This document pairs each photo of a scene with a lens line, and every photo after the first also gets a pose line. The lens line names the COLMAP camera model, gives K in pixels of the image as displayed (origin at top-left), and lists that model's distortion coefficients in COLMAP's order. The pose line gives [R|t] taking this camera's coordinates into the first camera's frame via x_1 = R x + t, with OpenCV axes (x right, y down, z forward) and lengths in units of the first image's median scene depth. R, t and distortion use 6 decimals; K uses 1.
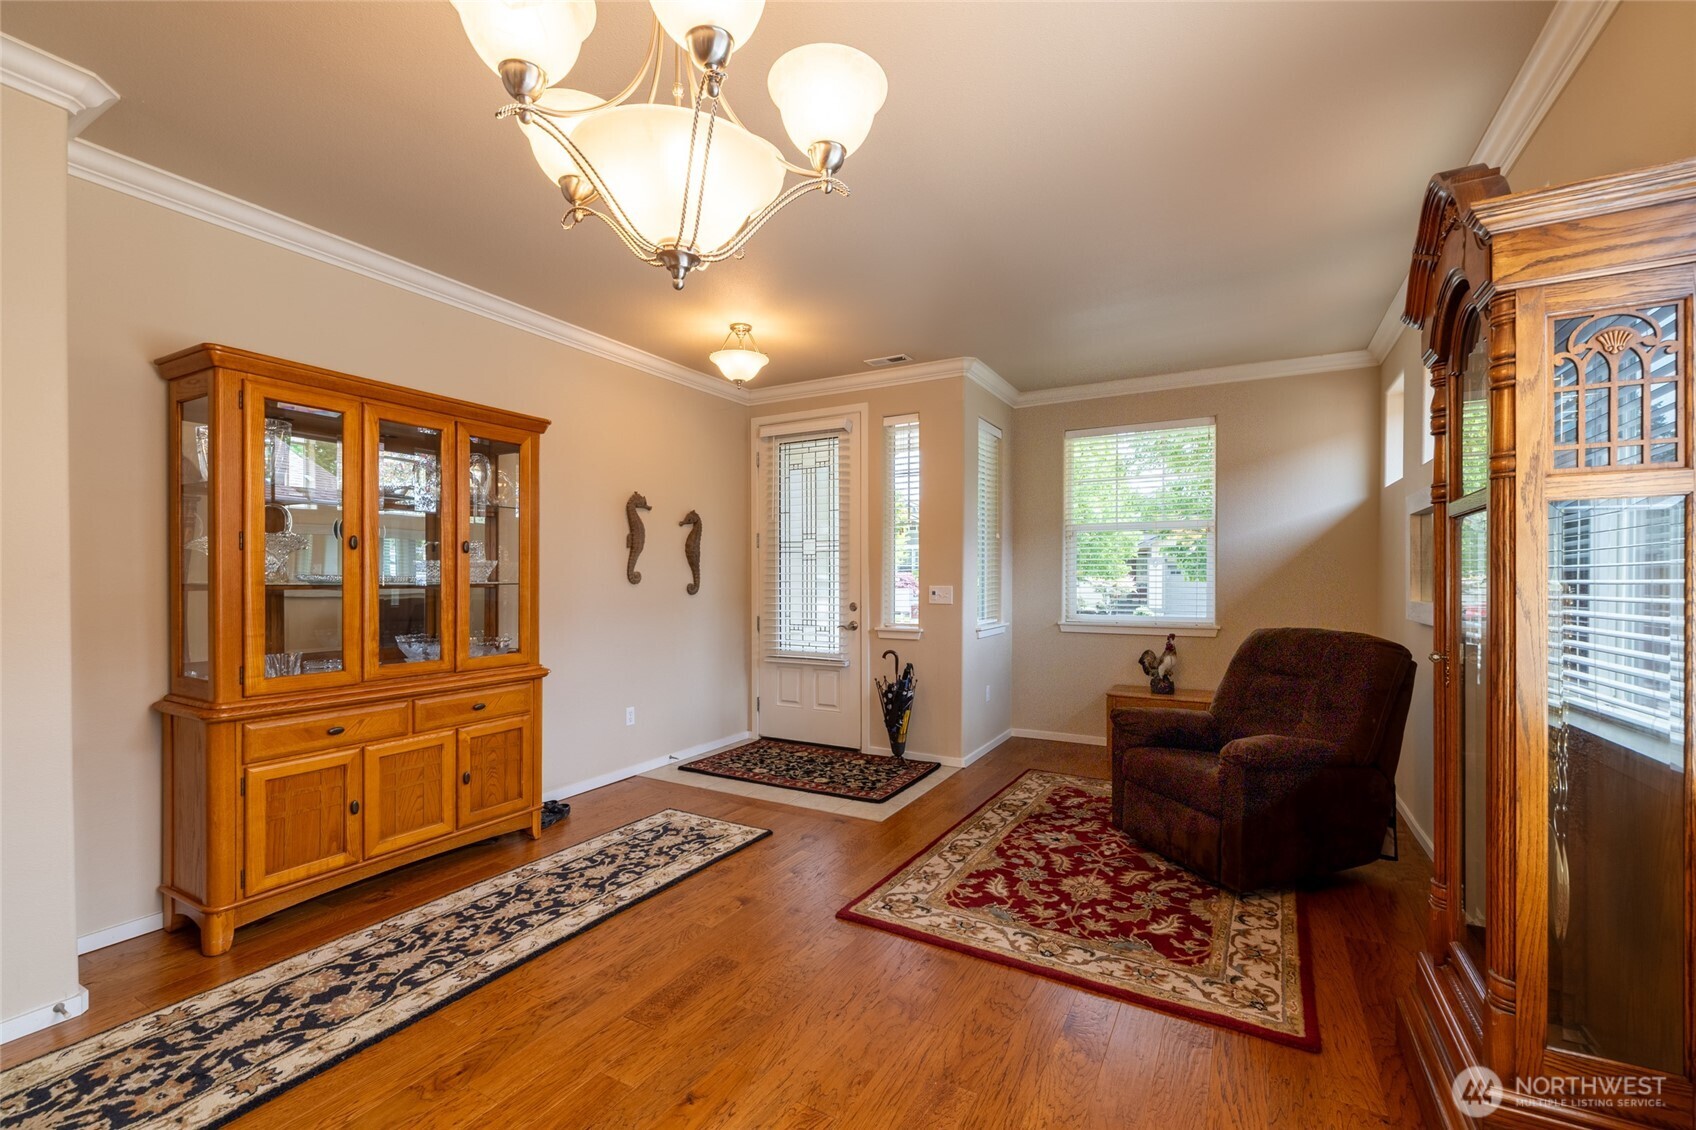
lens RADIAL K [[722.1, 0, 846.0], [0, 722.1, 576.7], [0, 0, 1]] dist [-0.000617, 0.000073]
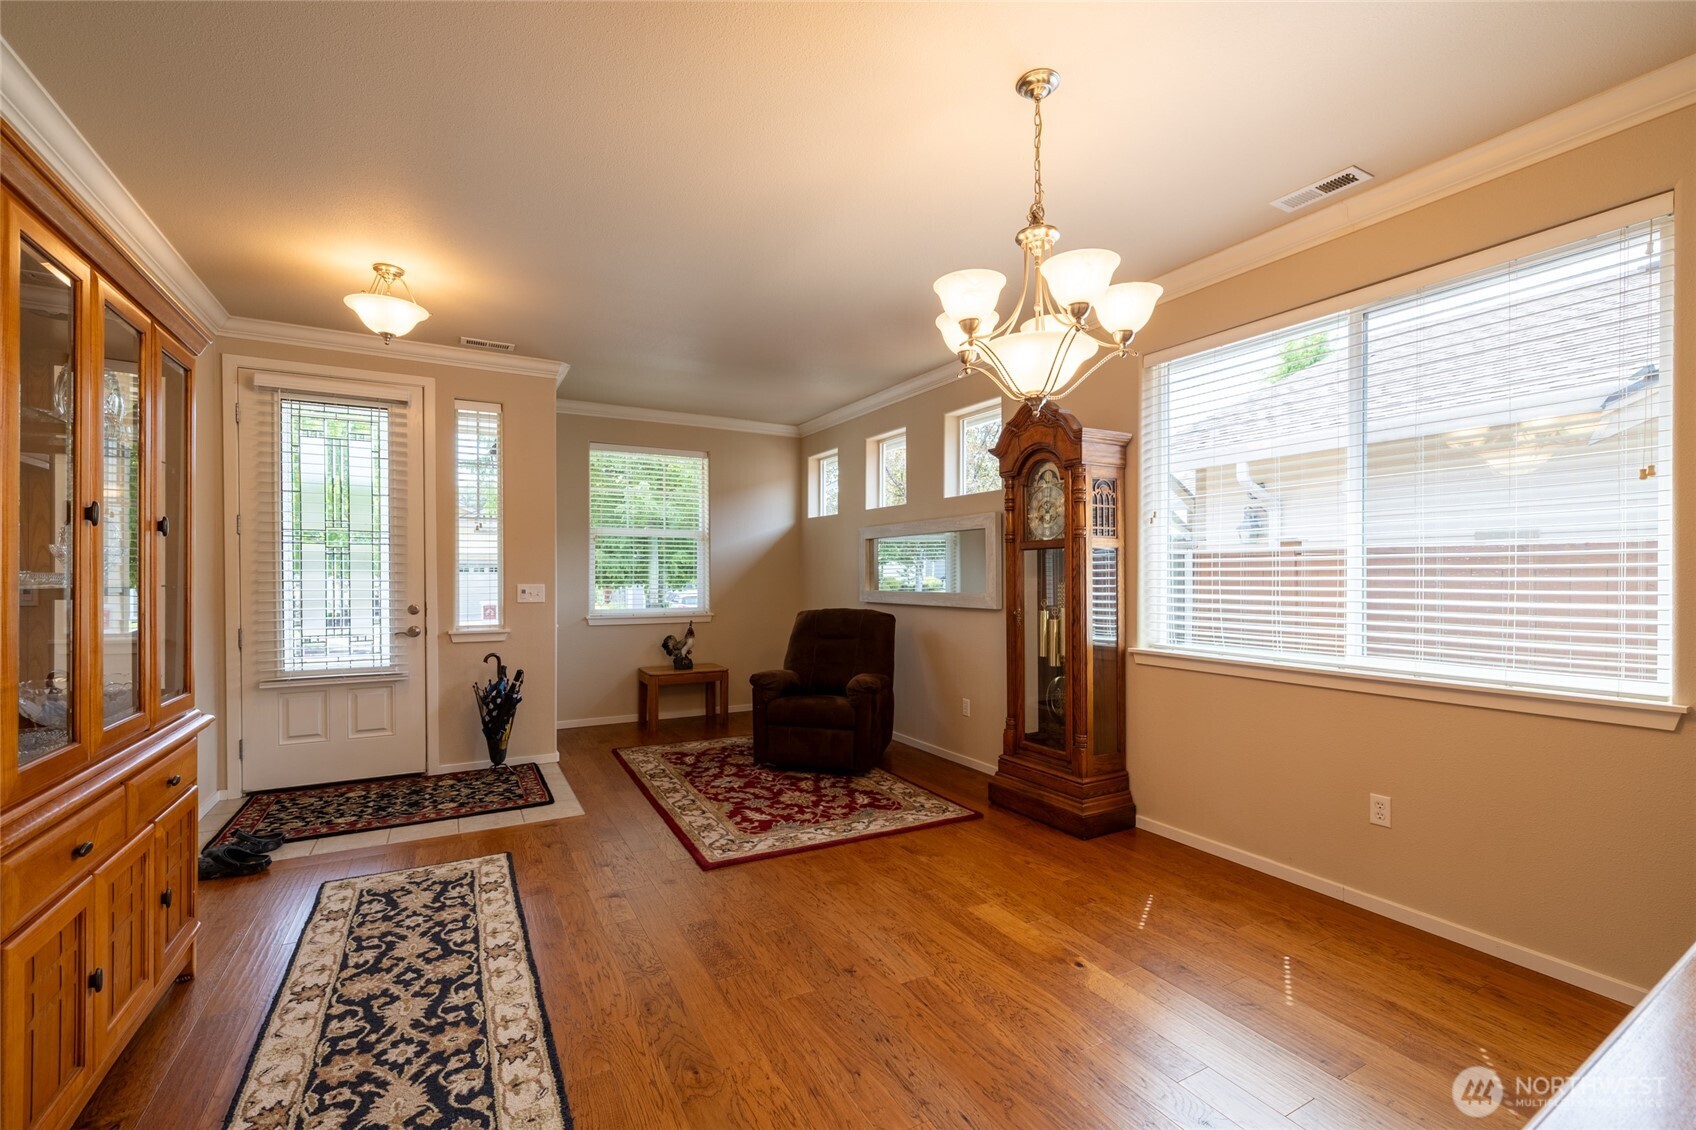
lens RADIAL K [[716.7, 0, 851.1], [0, 716.7, 572.1], [0, 0, 1]] dist [0.000733, 0.000048]
pose [[0.520629, 0.005604, 0.853765, -0.739785], [-0.002287, 0.999984, -0.005168, -0.000030], [-0.853780, 0.000738, 0.520634, 0.173506]]
